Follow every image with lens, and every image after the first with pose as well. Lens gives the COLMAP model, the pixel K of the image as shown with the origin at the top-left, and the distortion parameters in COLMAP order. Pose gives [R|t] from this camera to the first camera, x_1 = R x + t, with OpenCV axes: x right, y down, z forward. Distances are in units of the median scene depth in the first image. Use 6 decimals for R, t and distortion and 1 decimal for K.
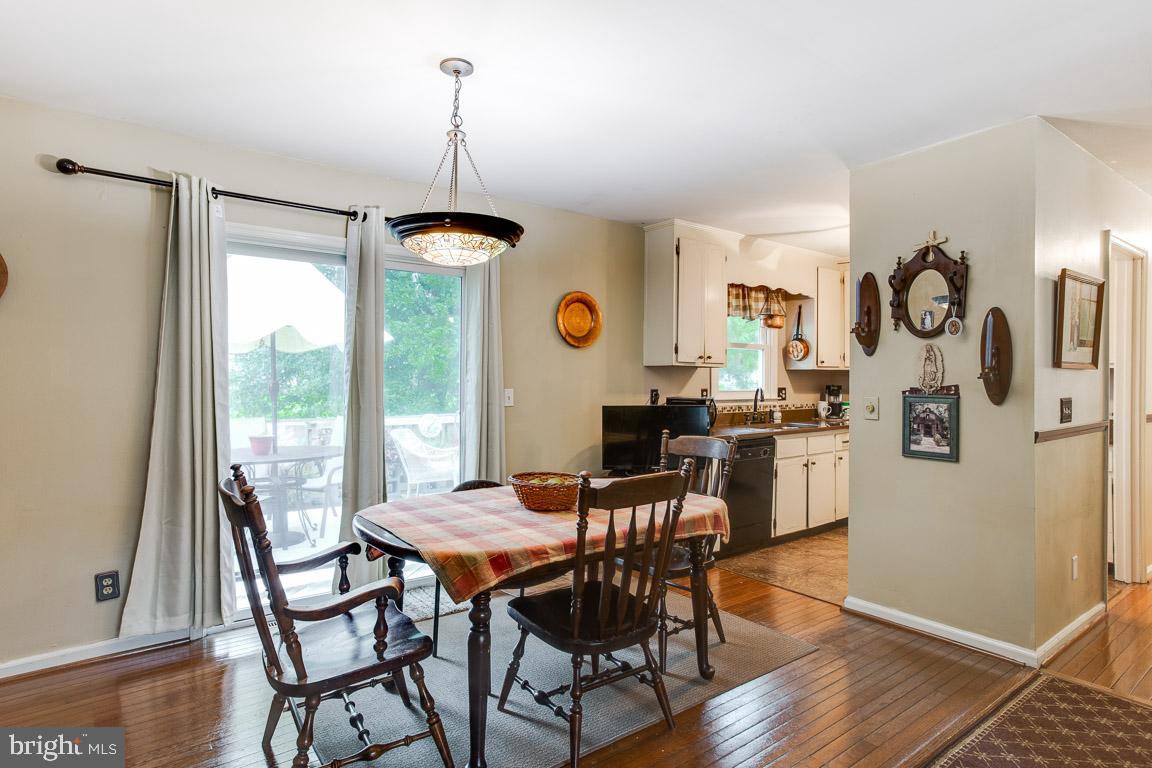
lens RADIAL K [[628.6, 0, 576.0], [0, 628.6, 384.0], [0, 0, 1]] dist [-0.065662, 0.038207]
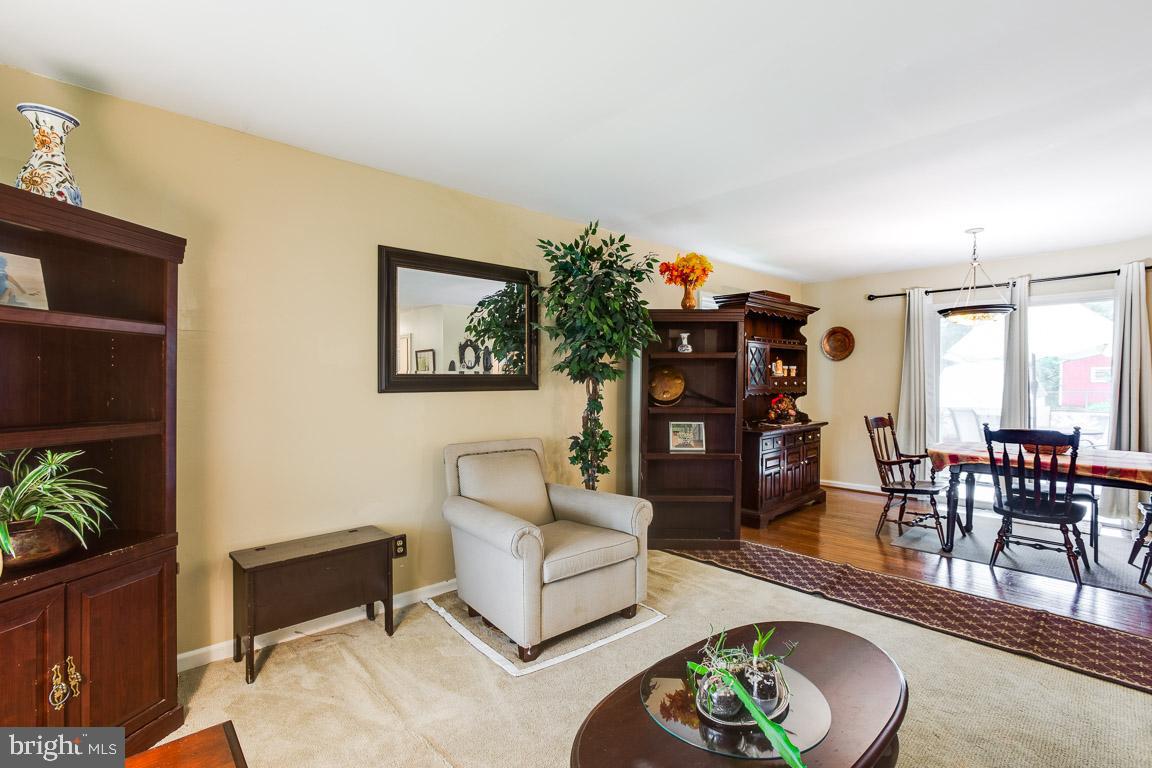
lens RADIAL K [[521.4, 0, 584.5], [0, 521.4, 383.1], [0, 0, 1]] dist [-0.073768, 0.034339]
pose [[0.096633, 0.003761, -0.995313, 0.713197], [-0.002889, 0.999990, 0.003498, 0.000062], [0.995316, 0.002538, 0.096643, -0.244327]]
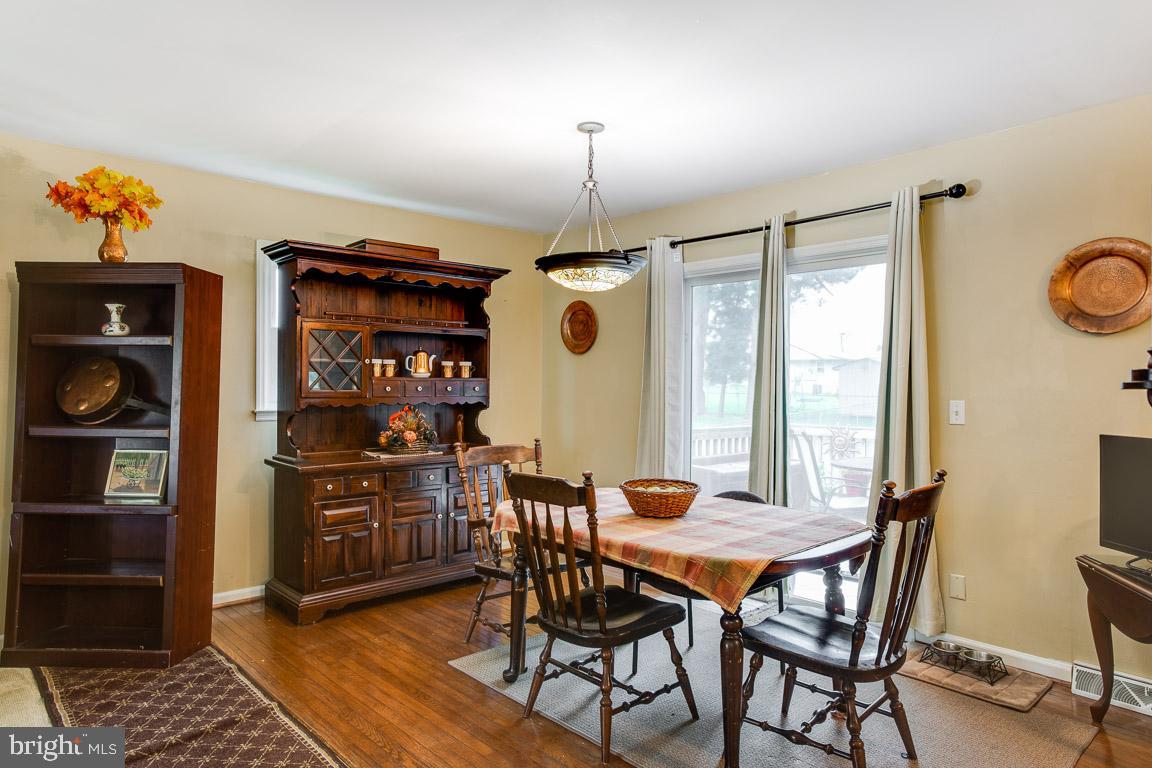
lens RADIAL K [[699.4, 0, 578.2], [0, 699.4, 393.1], [0, 0, 1]] dist [-0.002345, 0.002173]
pose [[0.101446, 0.011767, -0.994772, 0.607530], [-0.012708, 0.999864, 0.010532, -0.003569], [0.994760, 0.011573, 0.101581, 0.438835]]
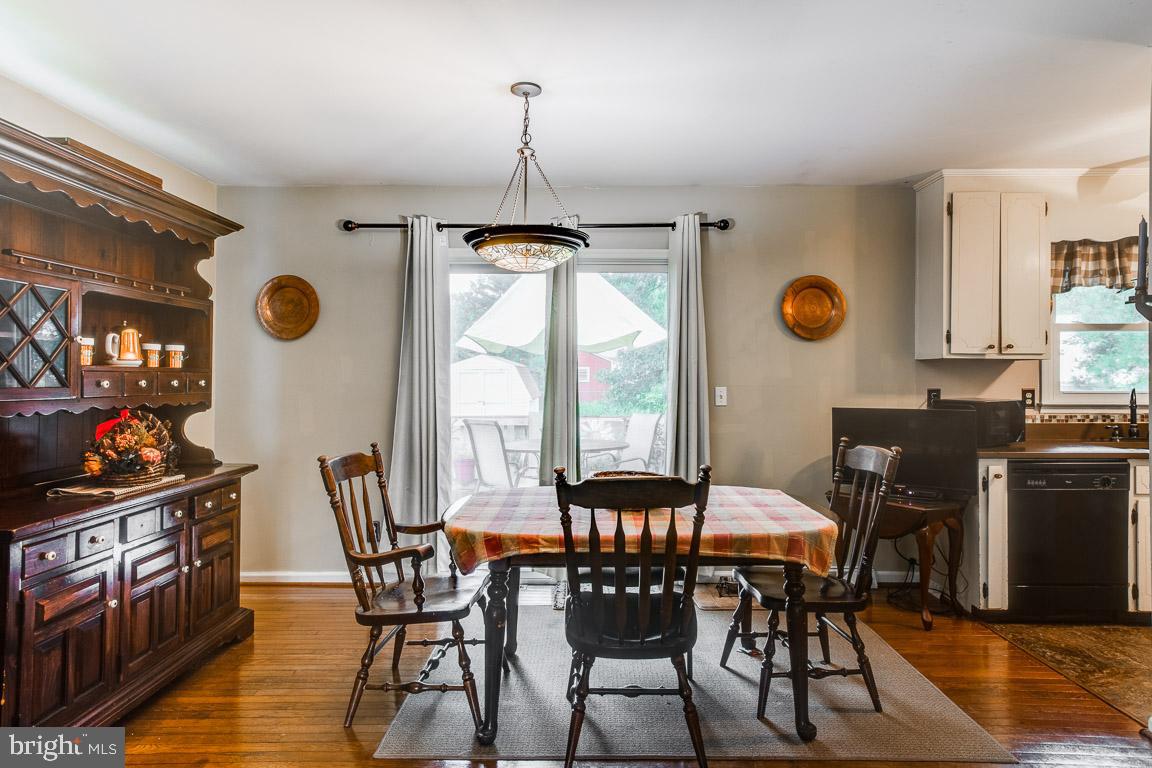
lens RADIAL K [[663.9, 0, 581.2], [0, 663.9, 373.8], [0, 0, 1]] dist [0.002332, 0.001404]
pose [[0.792609, -0.006831, -0.609691, 0.307370], [-0.002001, 0.999903, -0.013804, 0.002064], [0.609726, 0.012161, 0.792519, 0.074393]]
